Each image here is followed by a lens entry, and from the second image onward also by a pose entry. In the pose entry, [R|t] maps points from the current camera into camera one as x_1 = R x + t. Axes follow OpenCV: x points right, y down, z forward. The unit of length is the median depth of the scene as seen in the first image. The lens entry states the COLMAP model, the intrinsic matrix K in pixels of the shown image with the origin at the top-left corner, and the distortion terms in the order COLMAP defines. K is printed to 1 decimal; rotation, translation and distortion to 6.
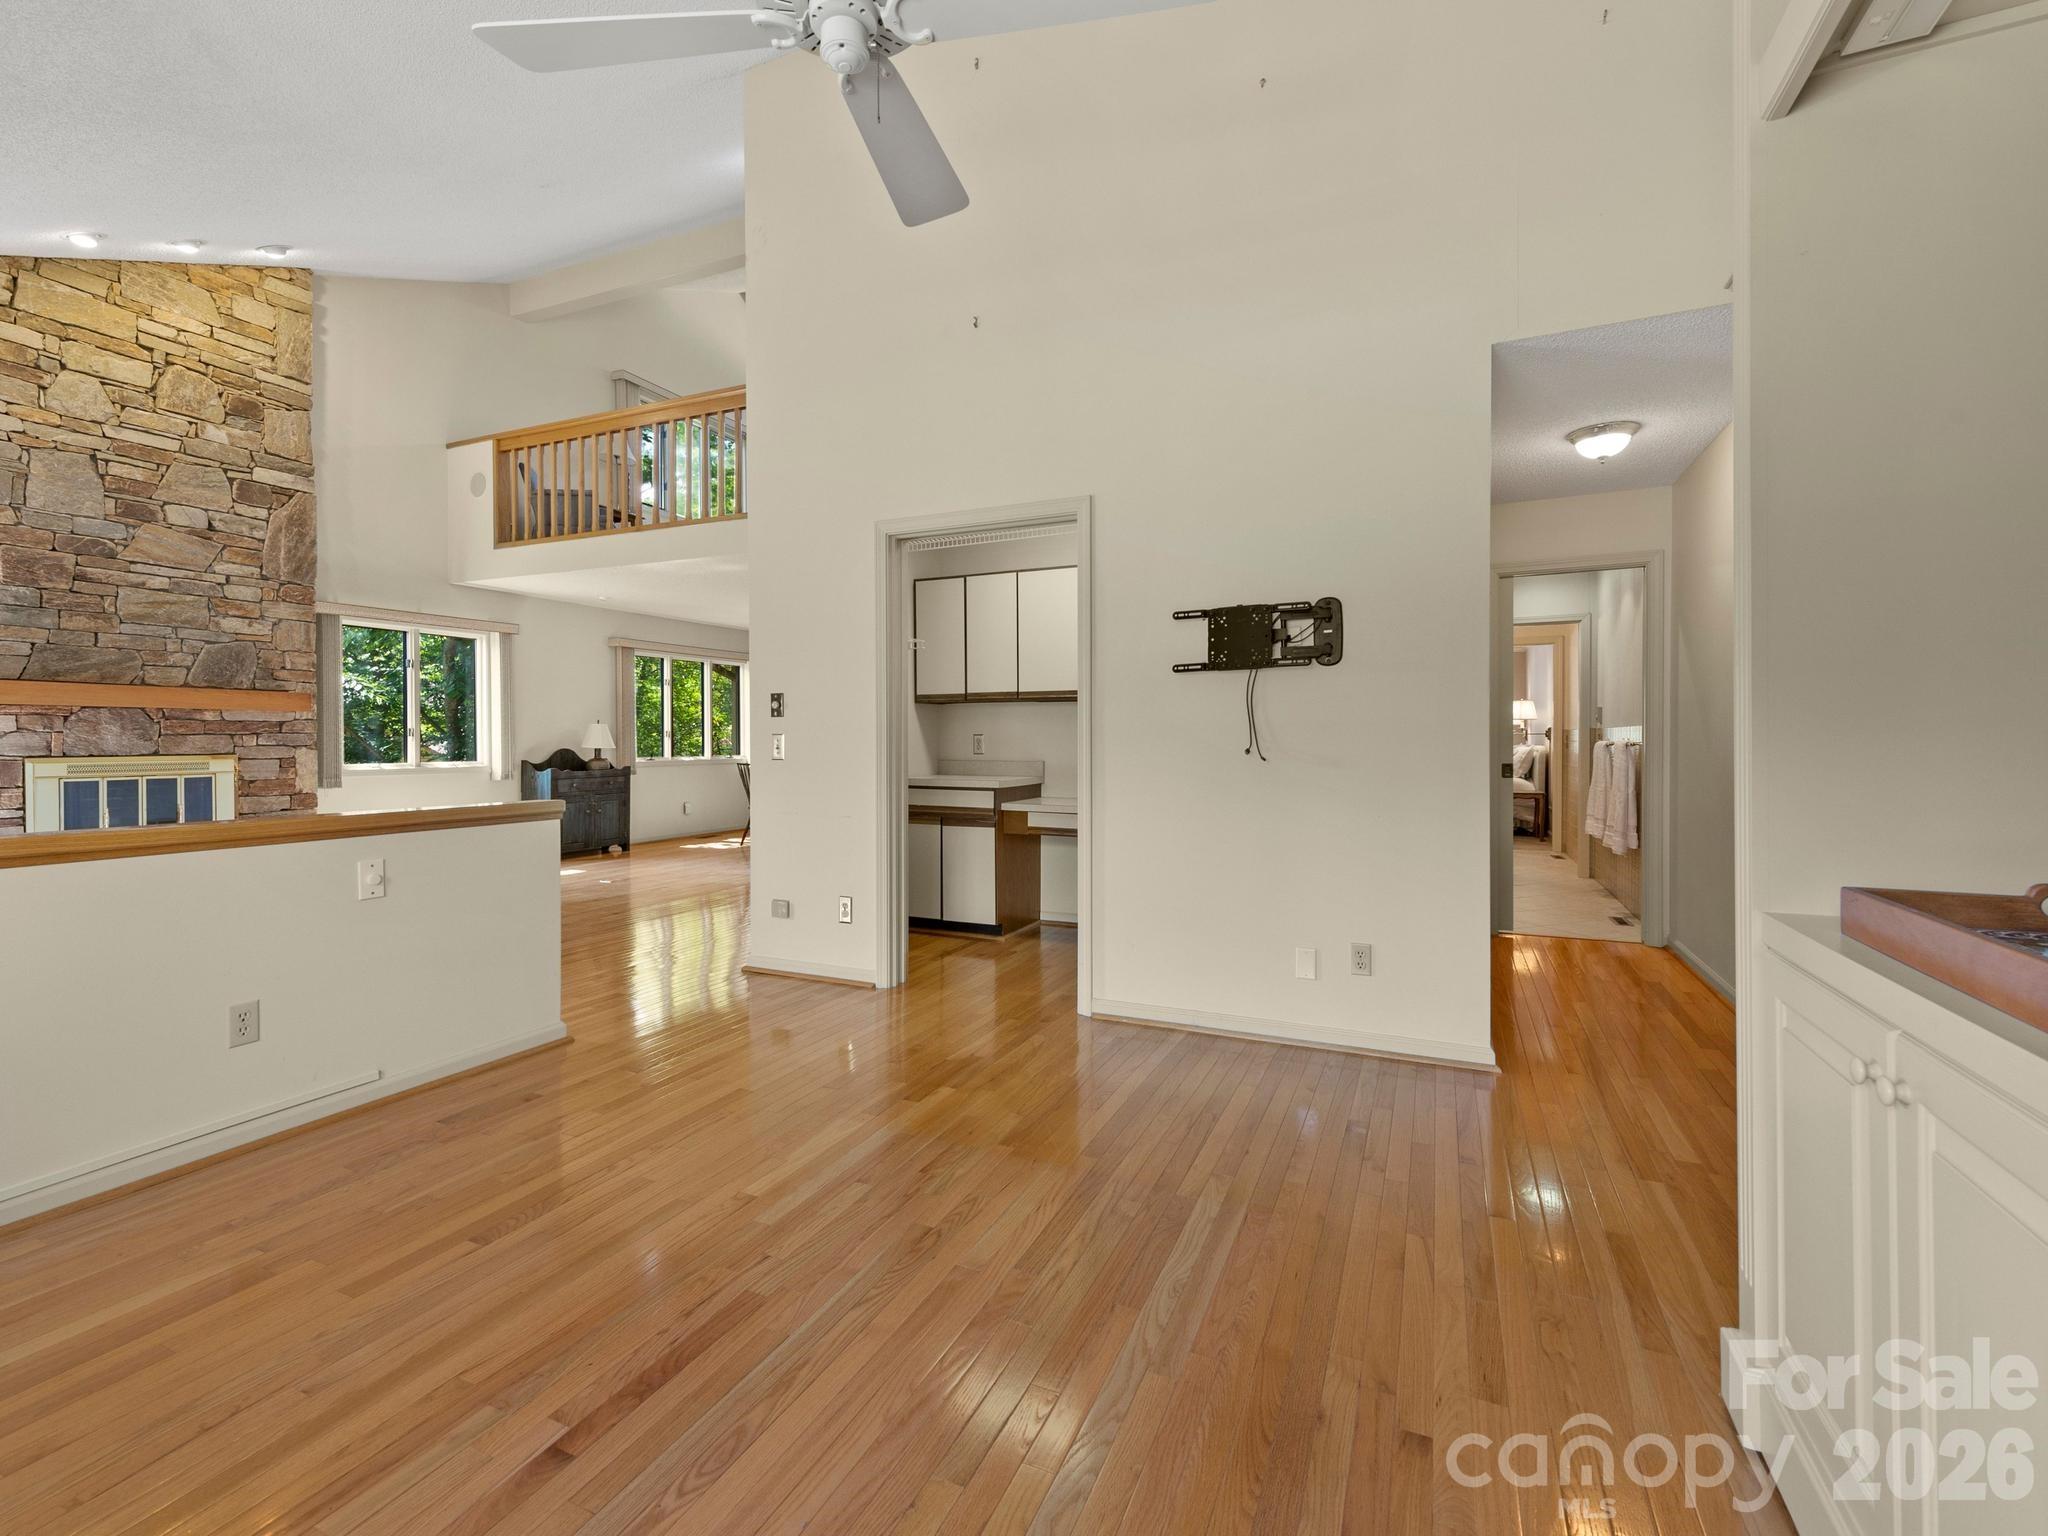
lens RADIAL K [[908.2, 0, 1003.8], [0, 908.2, 747.0], [0, 0, 1]] dist [0.016394, -0.005766]
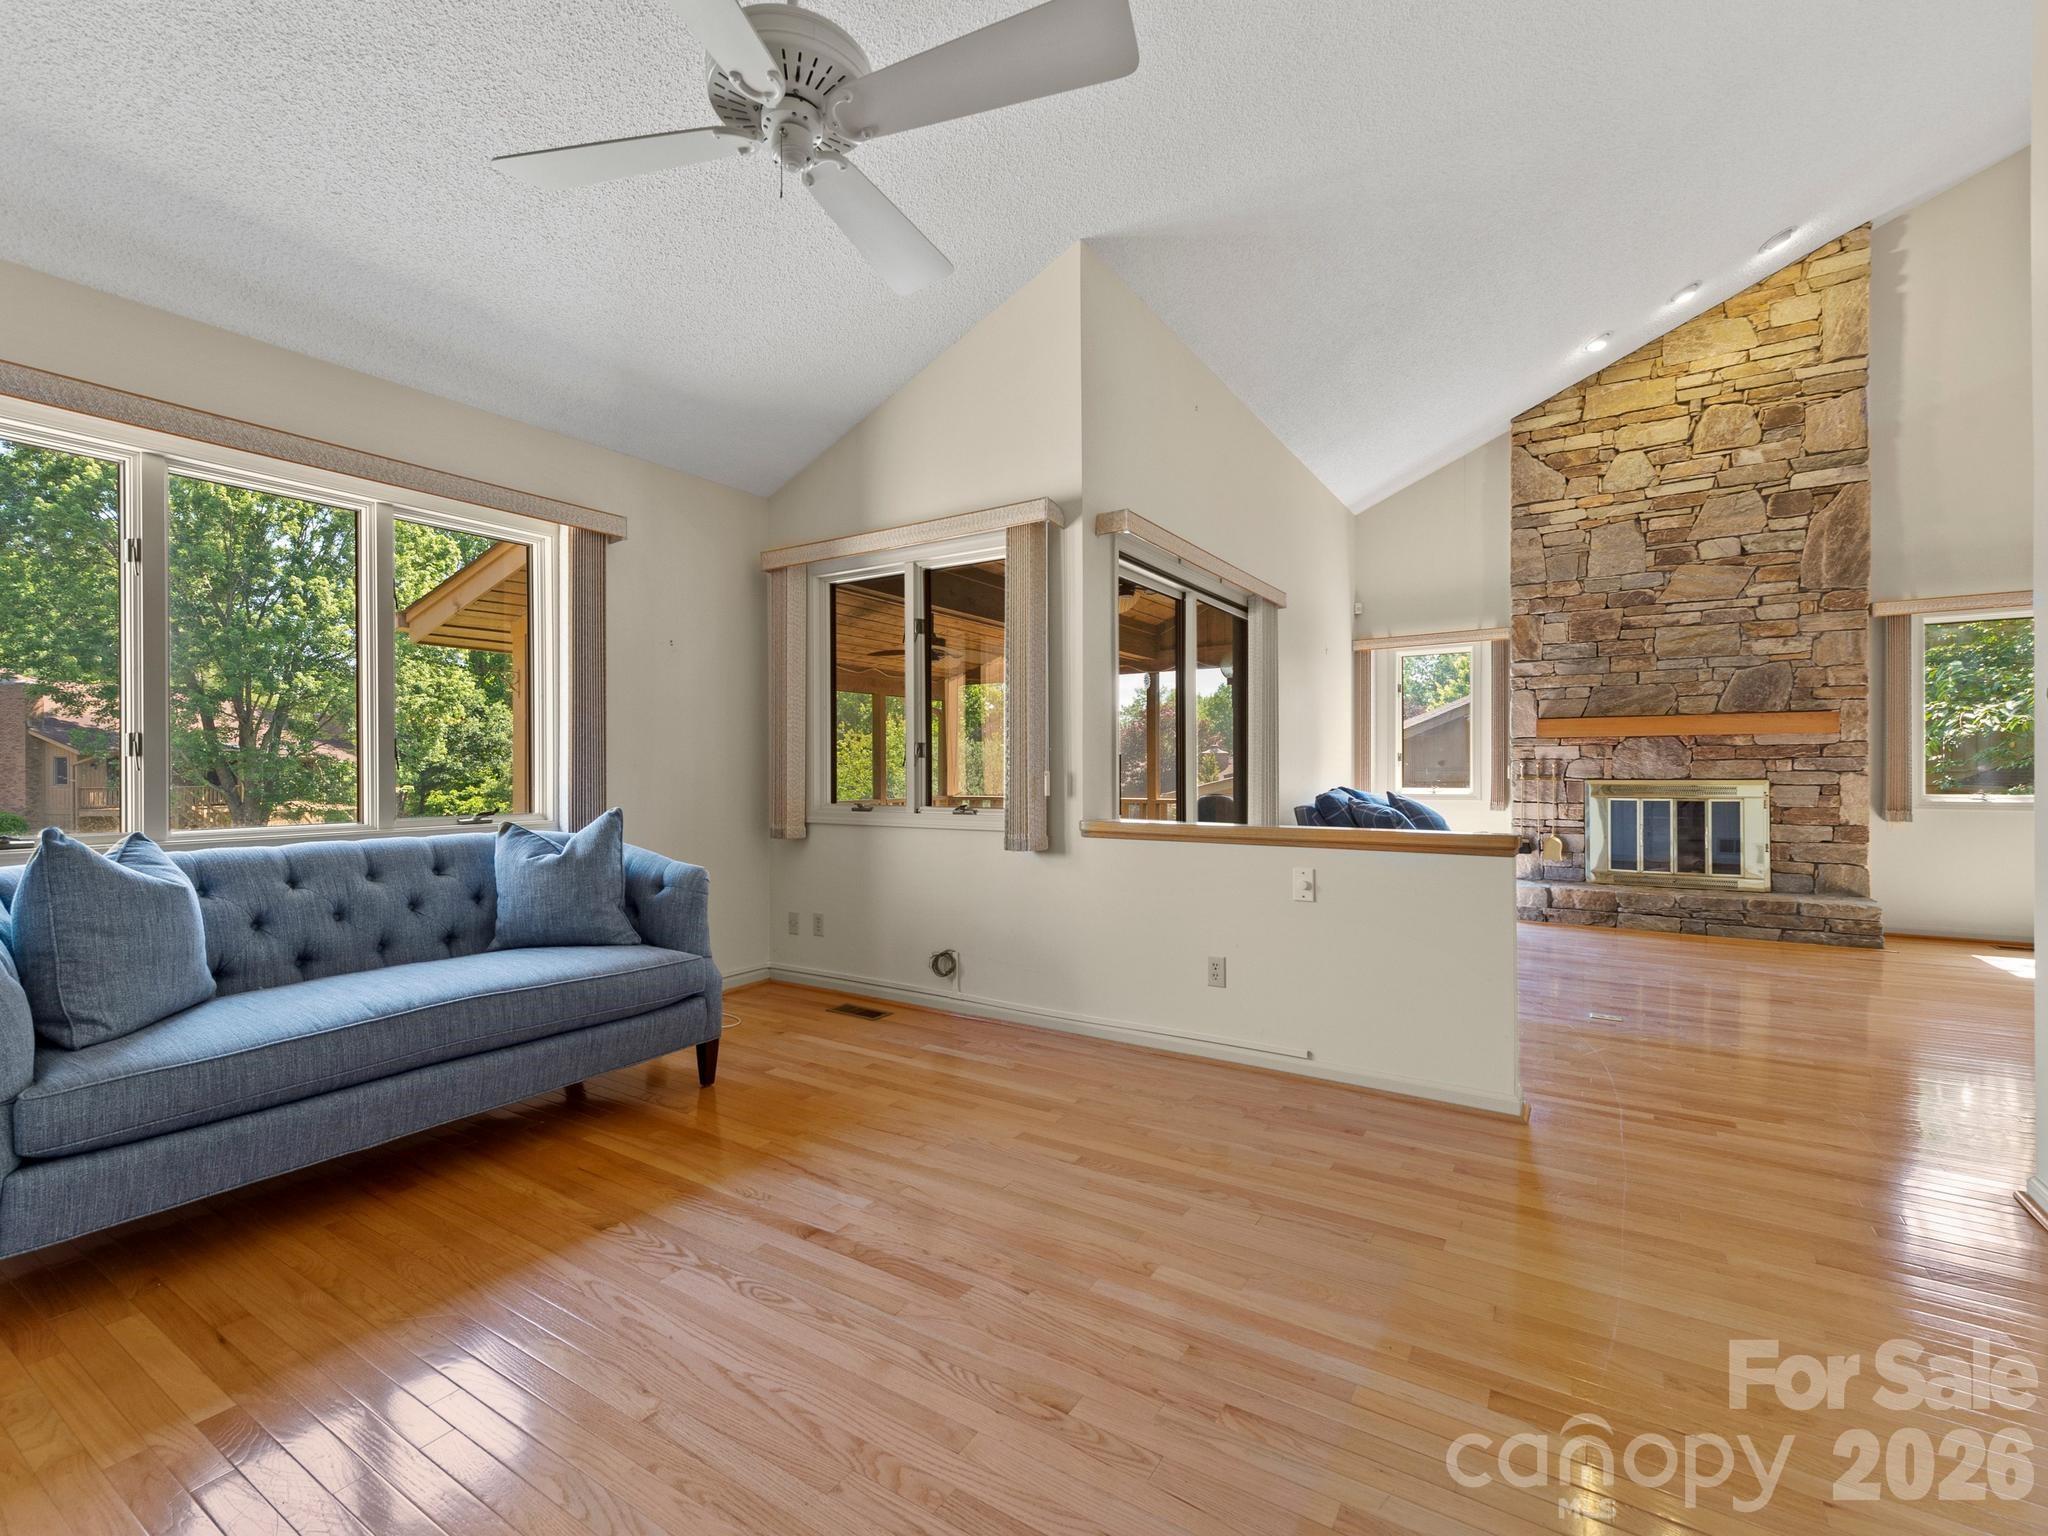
lens RADIAL K [[908.2, 0, 1028.4], [0, 908.2, 768.2], [0, 0, 1]] dist [0.016394, -0.005766]
pose [[-0.119298, 0.001539, -0.992857, 0.214603], [-0.005404, 0.999983, 0.002199, -0.001969], [0.992844, 0.005628, -0.119287, 0.336507]]
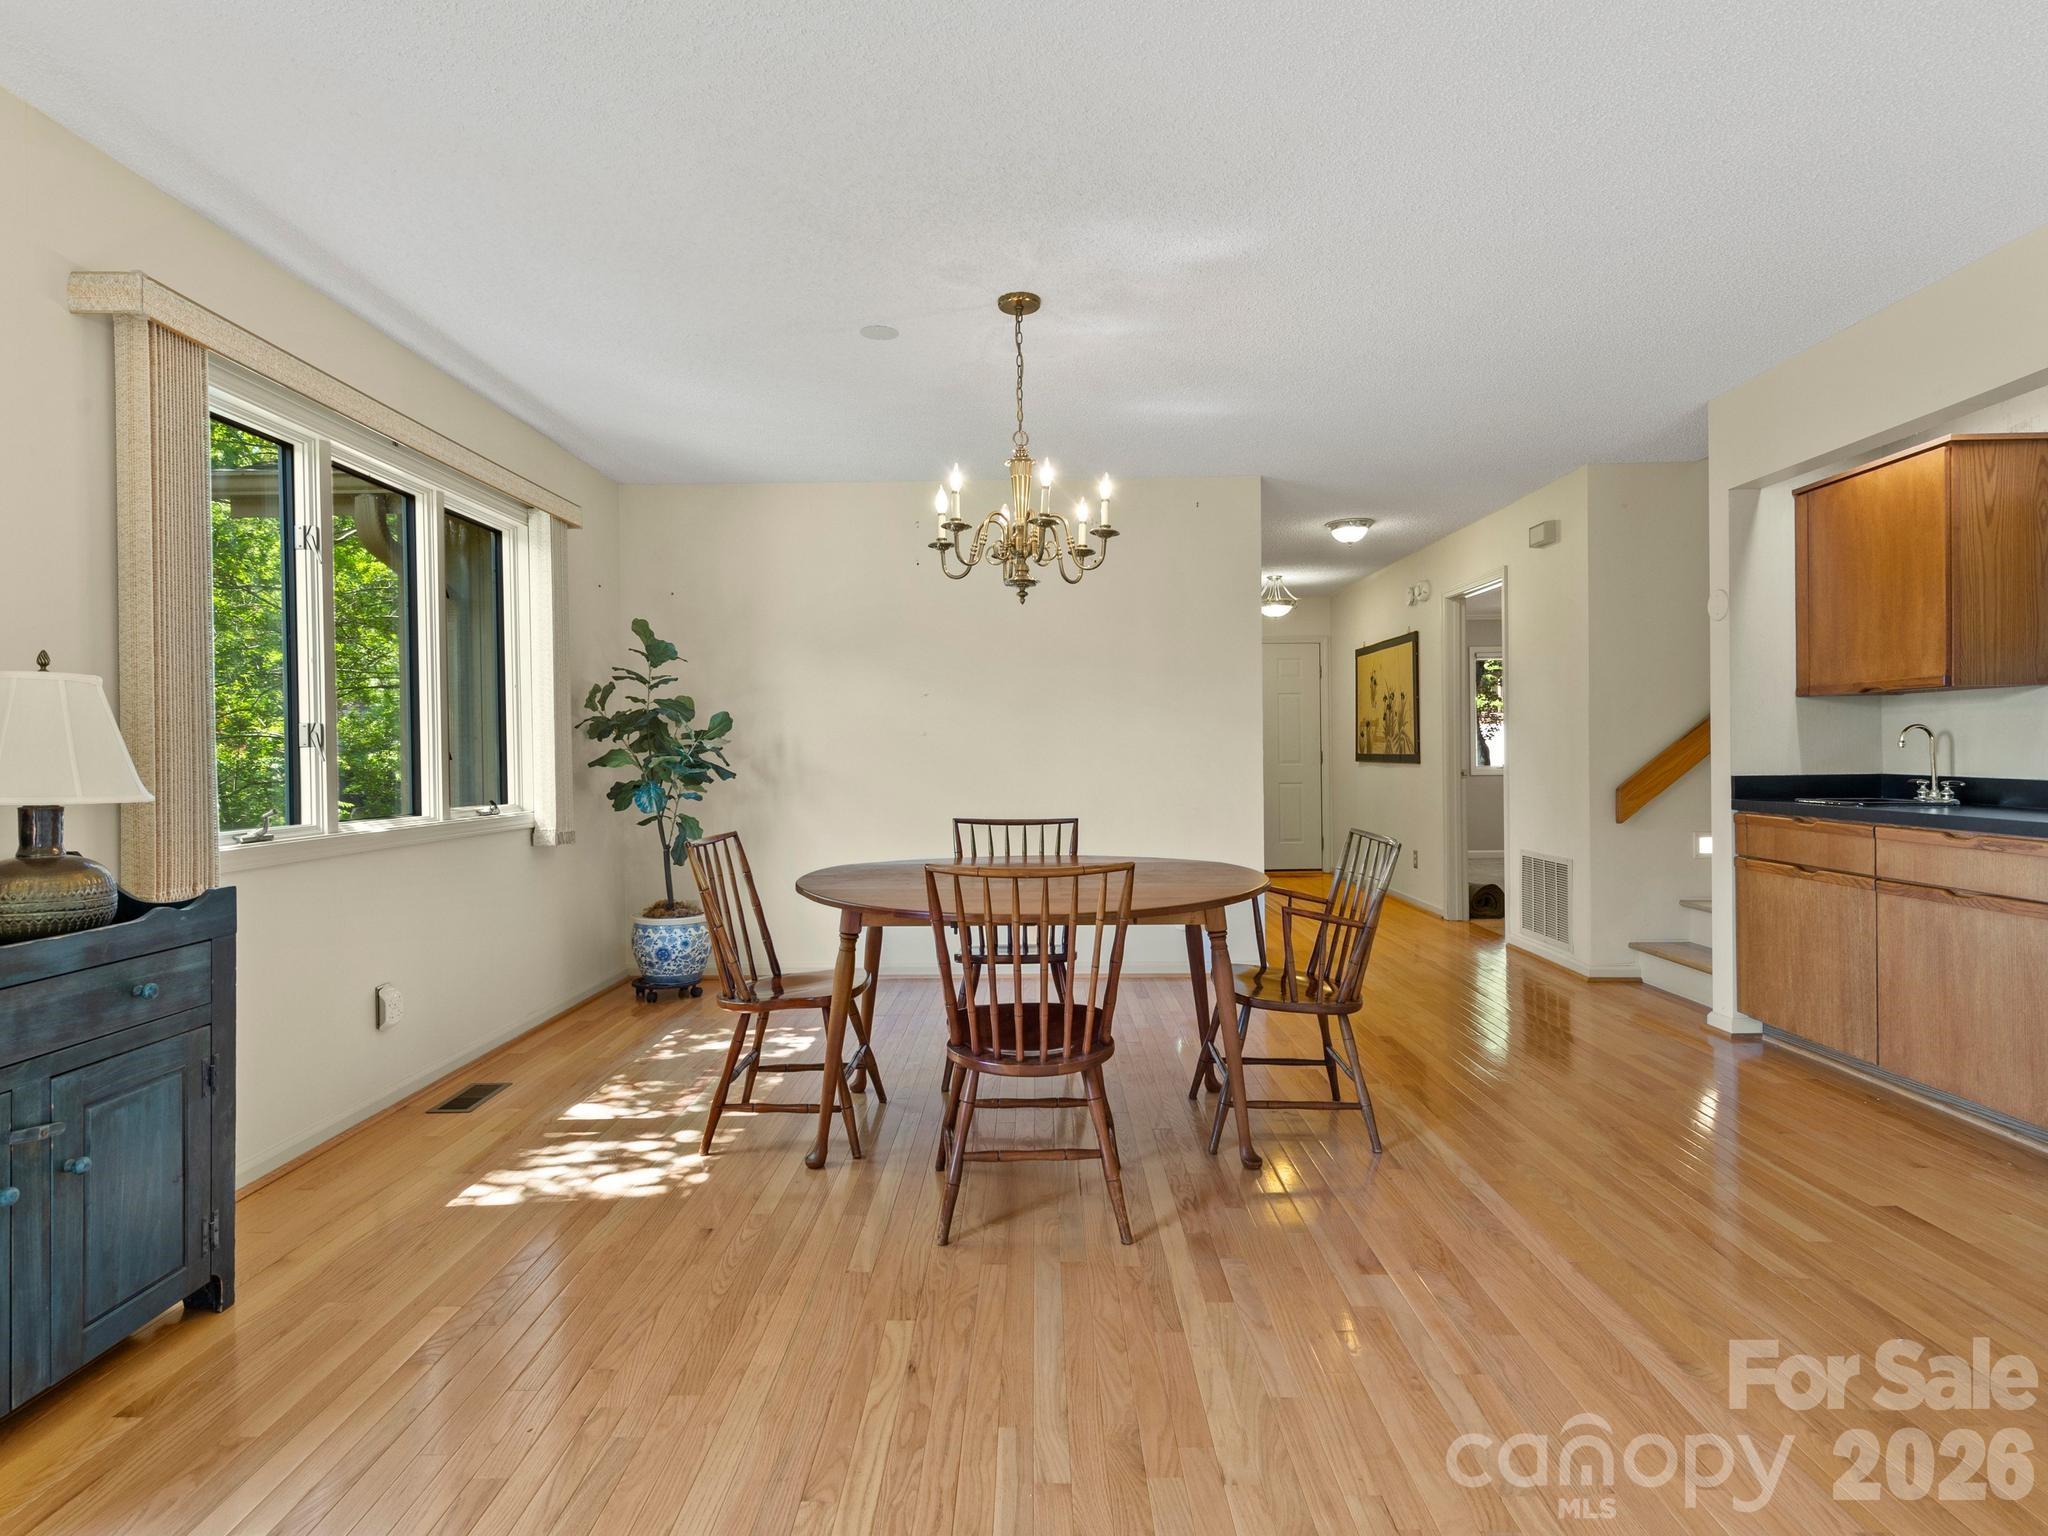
lens RADIAL K [[1073.8, 0, 1023.8], [0, 1073.8, 761.1], [0, 0, 1]] dist [-0.007265, -0.001007]
pose [[0.907217, -0.010239, 0.420539, -0.503536], [0.012423, 0.999920, -0.002456, -0.006236], [-0.420480, 0.007452, 0.907271, 1.017888]]
